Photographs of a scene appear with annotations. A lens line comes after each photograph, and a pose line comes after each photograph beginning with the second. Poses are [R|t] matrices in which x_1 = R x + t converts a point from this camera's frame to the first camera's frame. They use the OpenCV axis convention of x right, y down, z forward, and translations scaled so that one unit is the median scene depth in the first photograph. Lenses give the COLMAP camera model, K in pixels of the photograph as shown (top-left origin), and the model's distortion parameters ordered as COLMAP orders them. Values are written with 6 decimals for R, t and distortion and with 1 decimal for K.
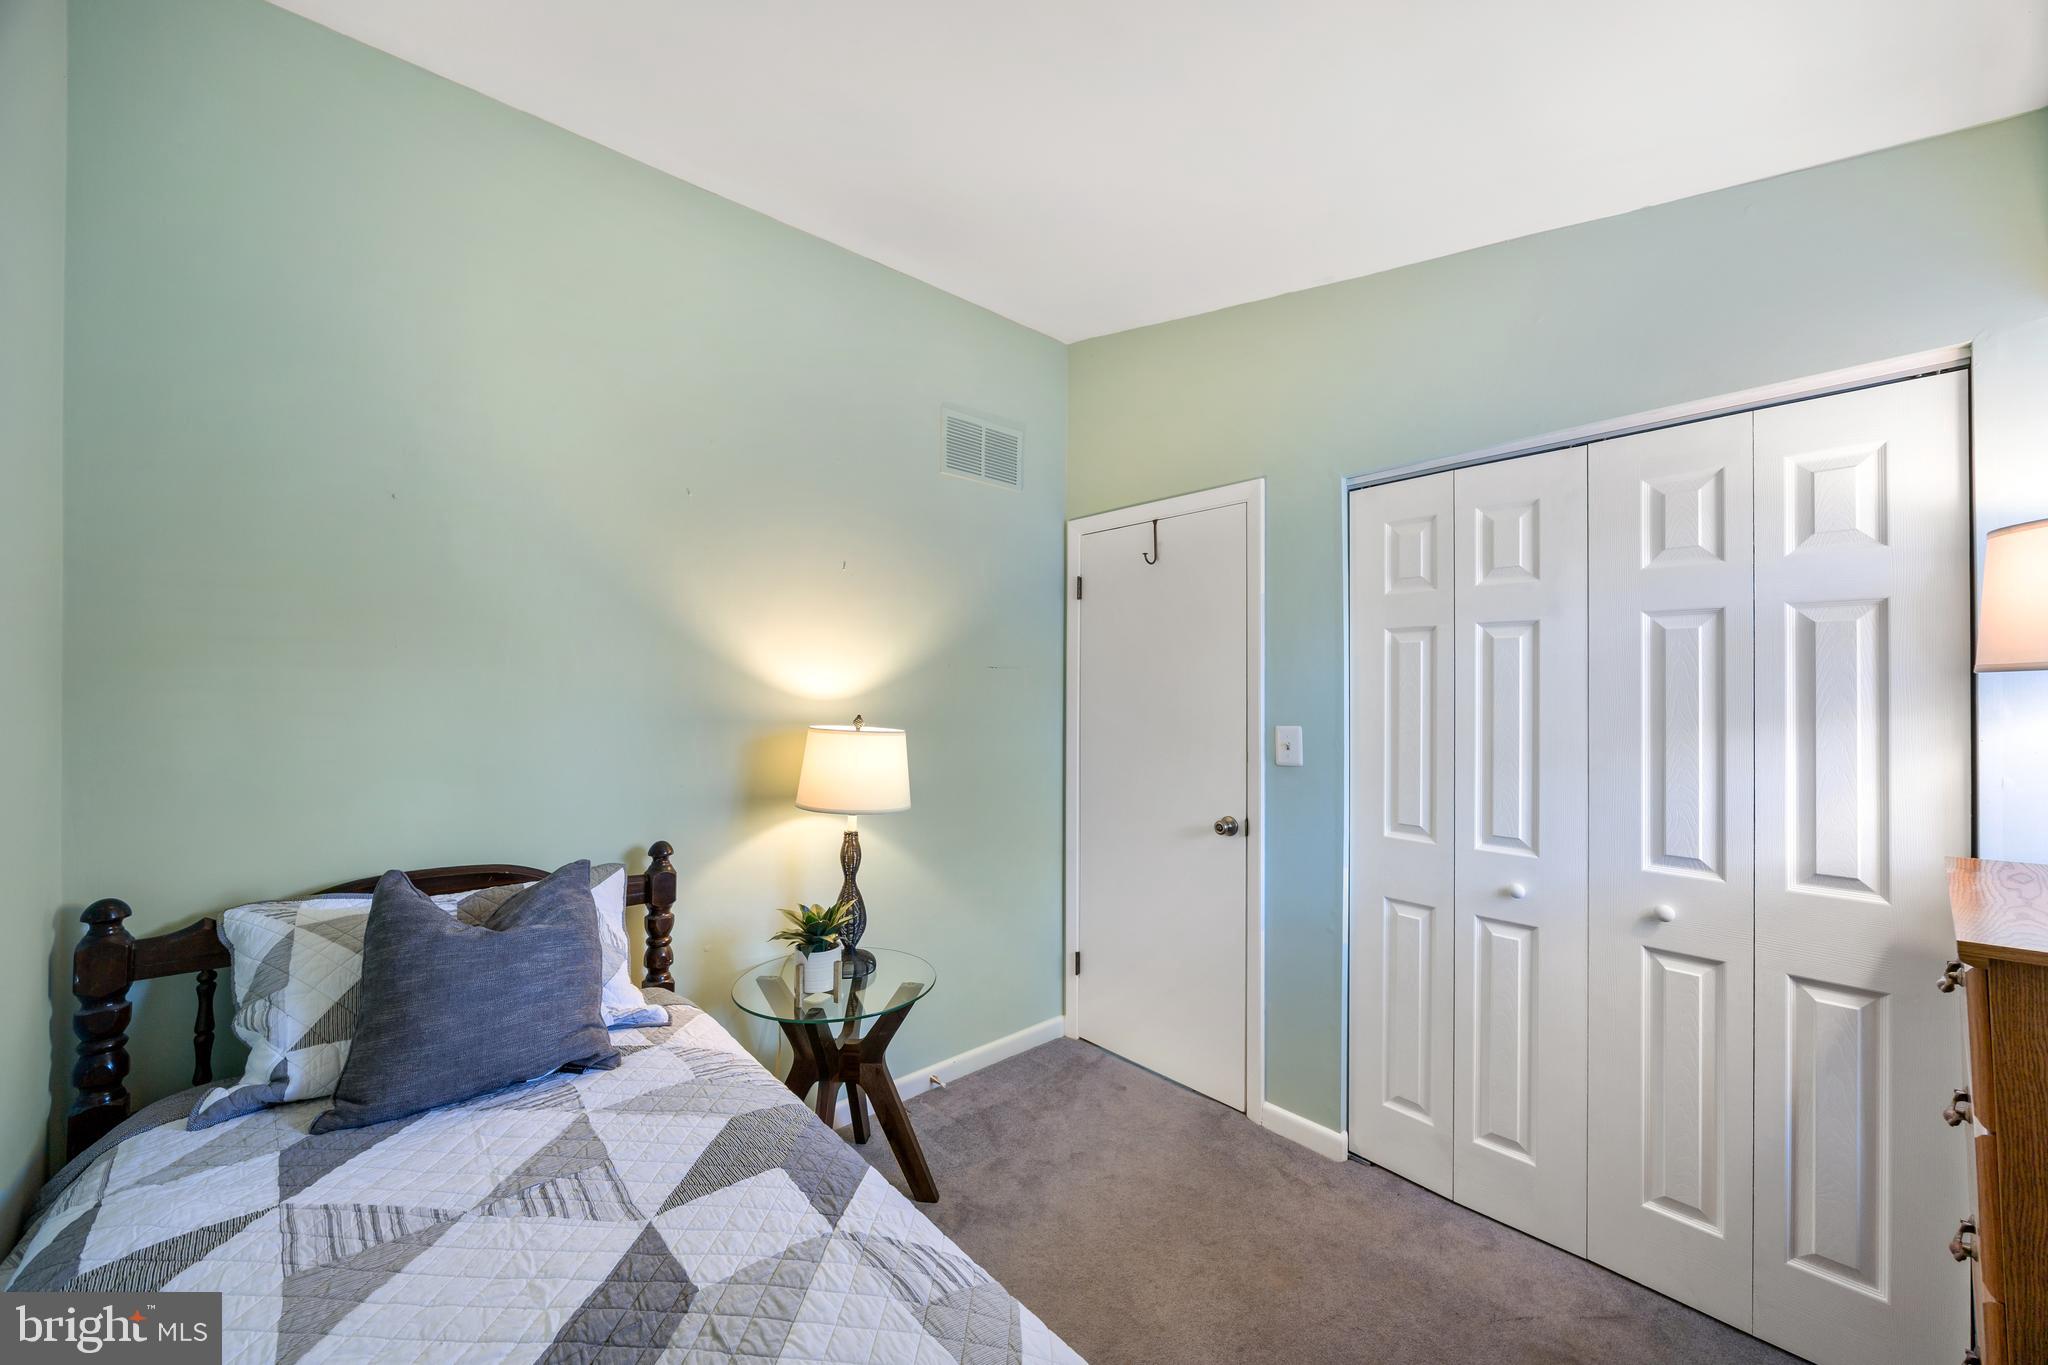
lens RADIAL K [[796.9, 0, 1024.0], [0, 796.9, 682.5], [0, 0, 1]] dist [-0.000184, -0.000083]
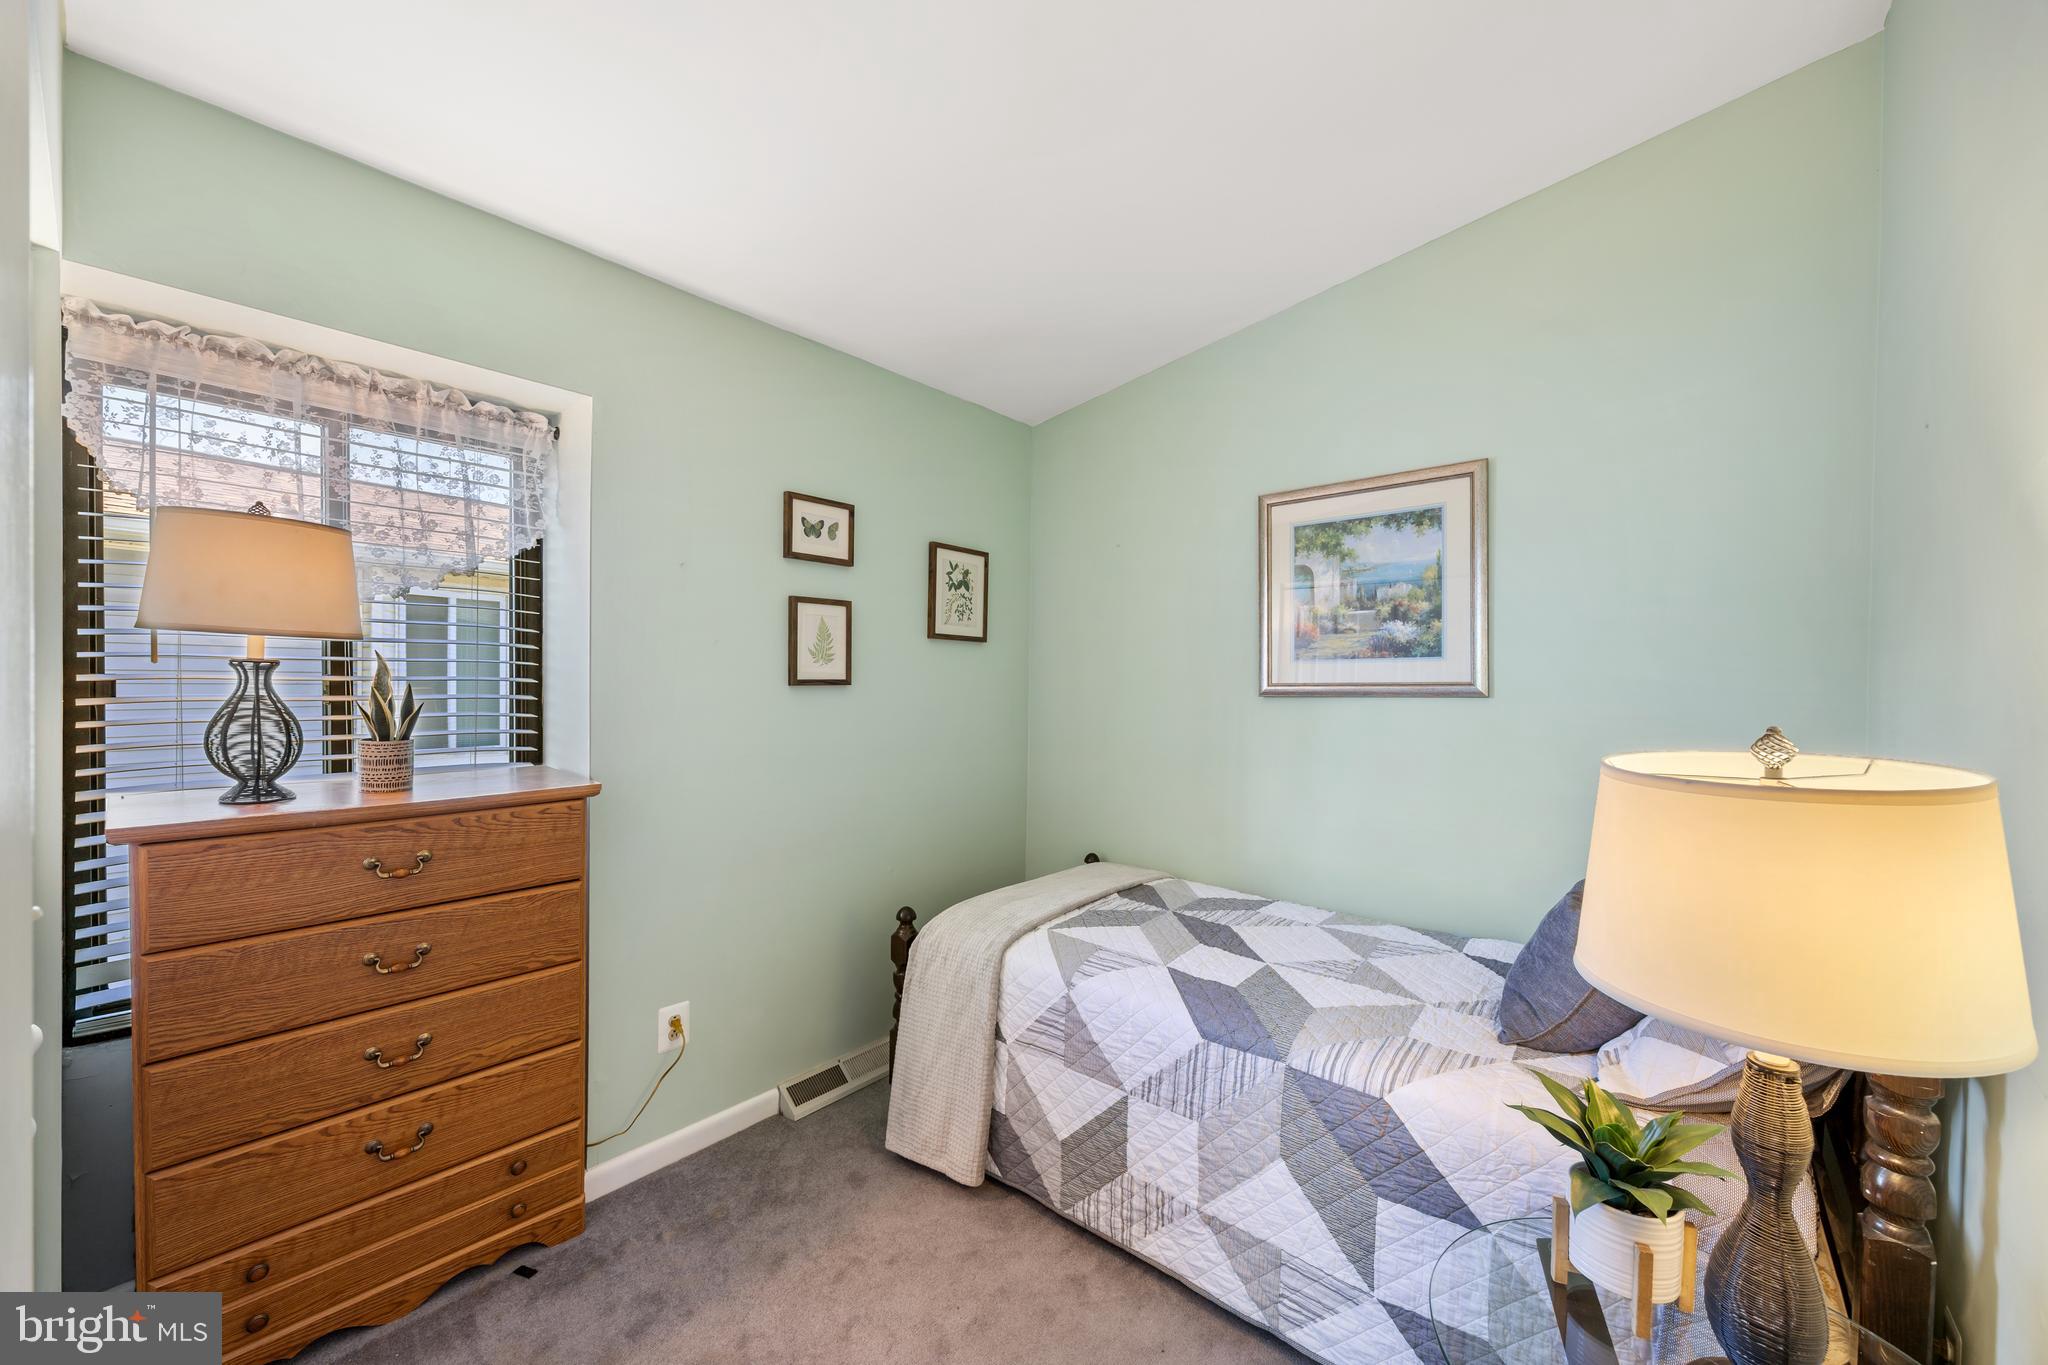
lens RADIAL K [[796.9, 0, 1024.0], [0, 796.9, 682.5], [0, 0, 1]] dist [-0.000184, -0.000083]
pose [[-0.991492, -0.007863, -0.129930, 0.313023], [-0.006755, 0.999937, -0.008966, 0.047402], [0.129992, -0.008012, -0.991483, 2.635241]]
